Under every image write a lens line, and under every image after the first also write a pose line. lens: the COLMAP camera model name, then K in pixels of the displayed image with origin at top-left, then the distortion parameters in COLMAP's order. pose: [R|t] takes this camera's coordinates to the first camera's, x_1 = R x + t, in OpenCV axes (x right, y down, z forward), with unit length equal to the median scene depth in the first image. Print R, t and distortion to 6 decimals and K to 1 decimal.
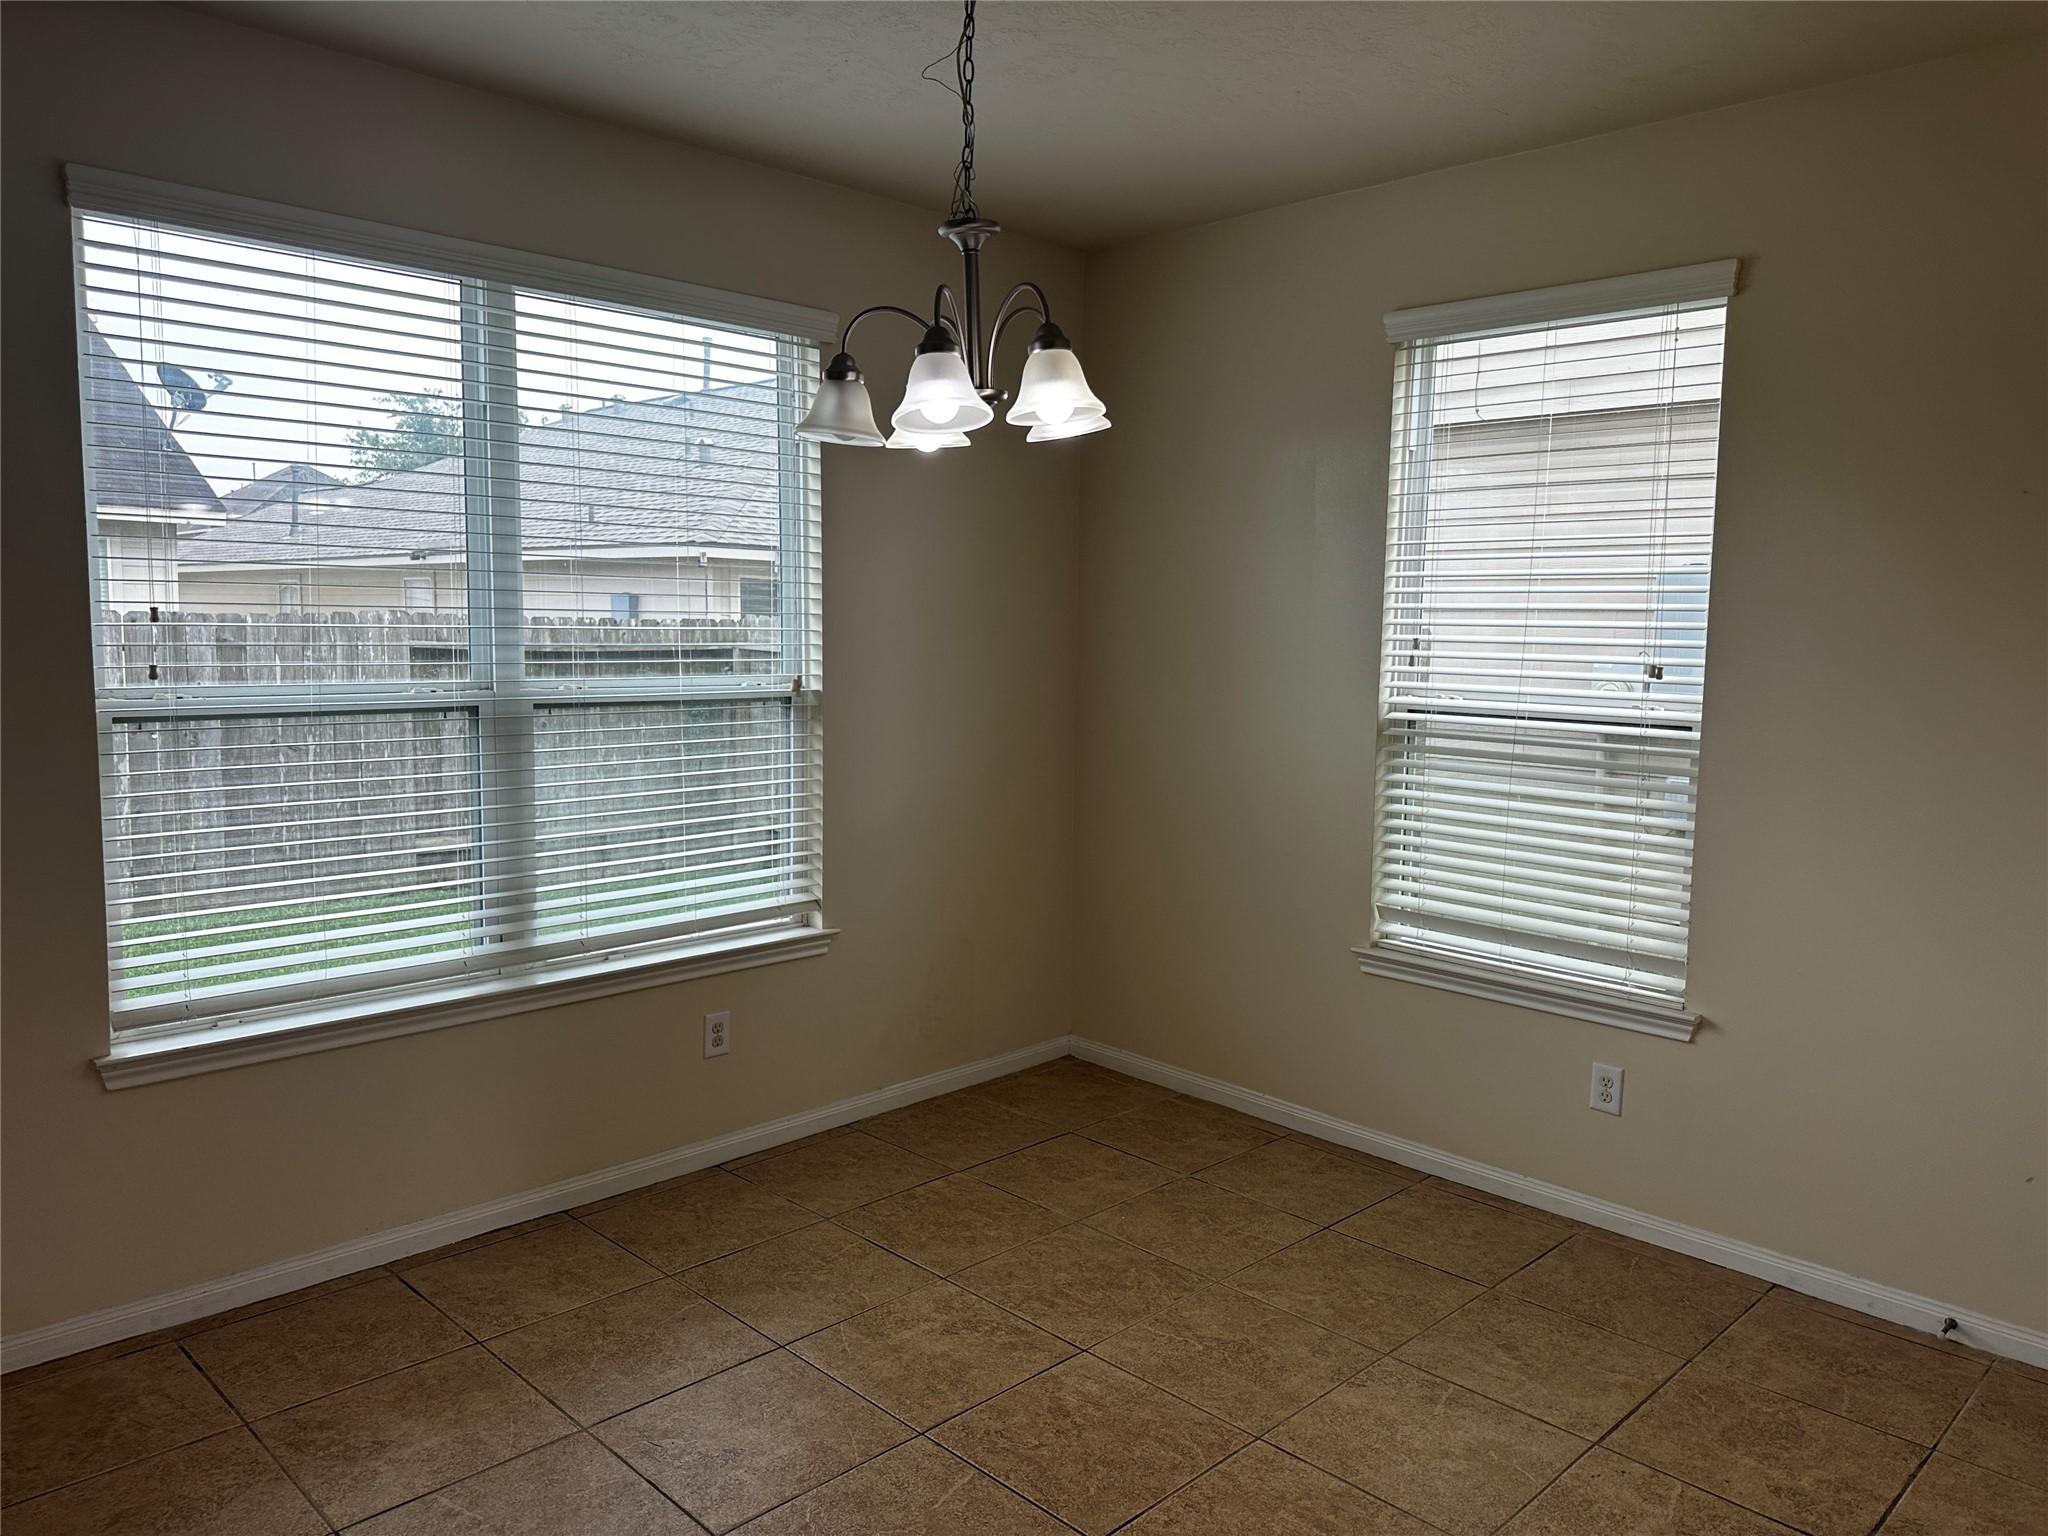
lens RADIAL K [[1449.4, 0, 1022.6], [0, 1449.4, 767.8], [0, 0, 1]] dist [0.012446, -0.015151]
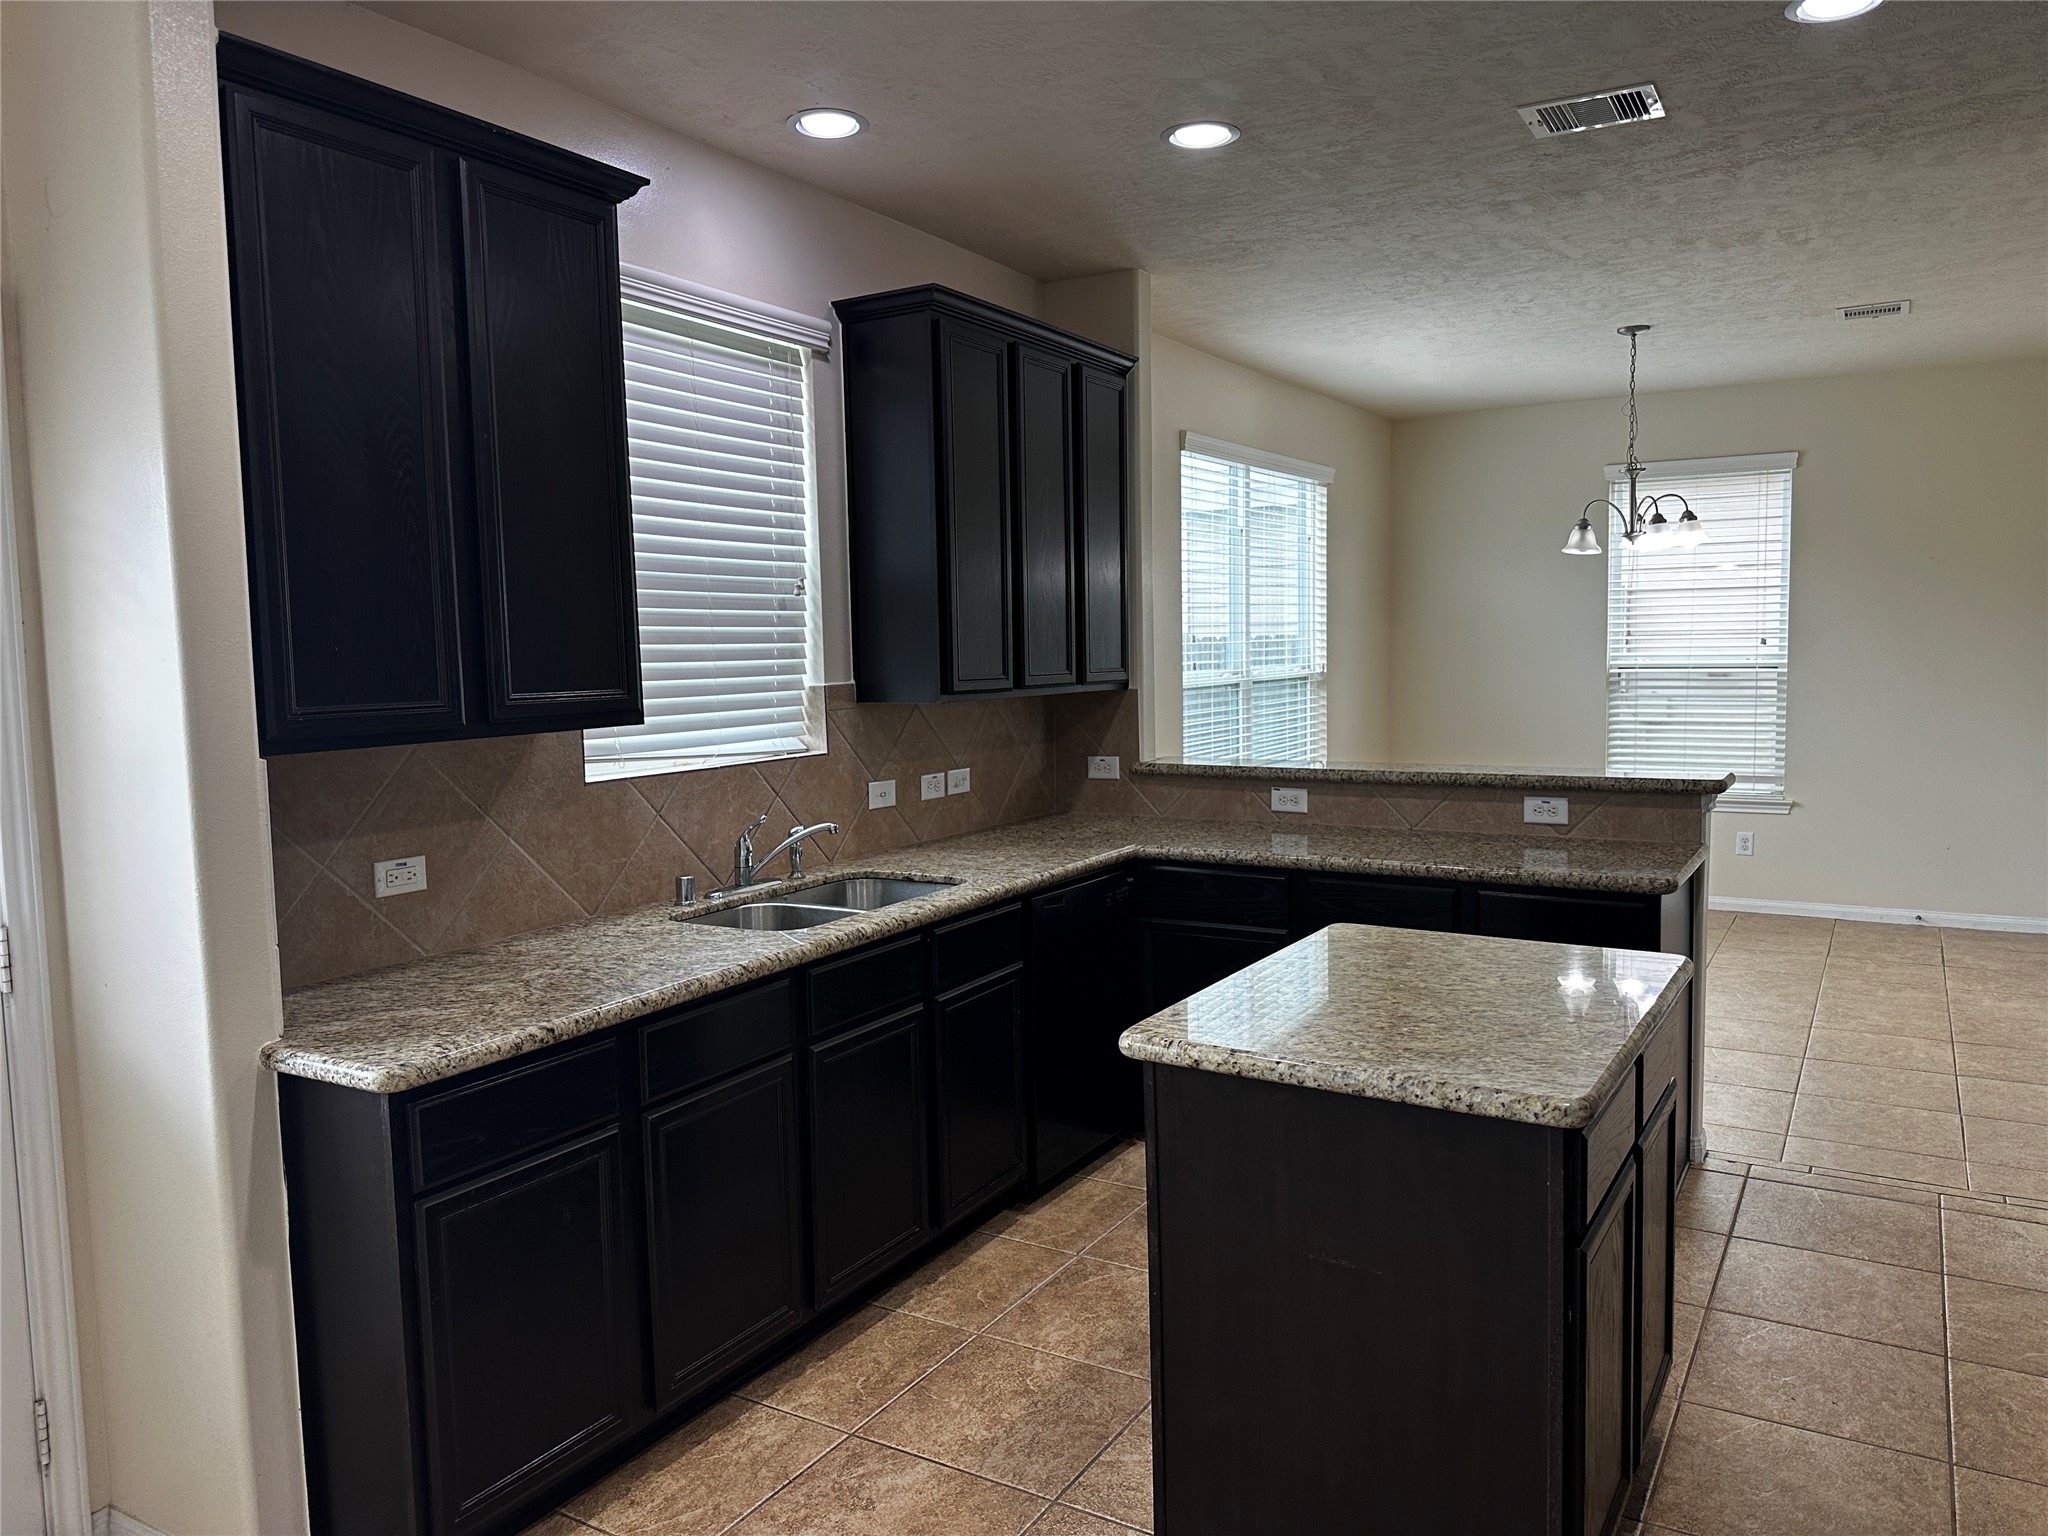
lens RADIAL K [[1449.4, 0, 1025.9], [0, 1449.4, 764.3], [0, 0, 1]] dist [0.012446, -0.015151]
pose [[0.970036, -0.059598, 0.235537, -1.075234], [0.062535, 0.998030, -0.005013, 0.054776], [-0.234774, 0.019592, 0.971852, -0.774644]]
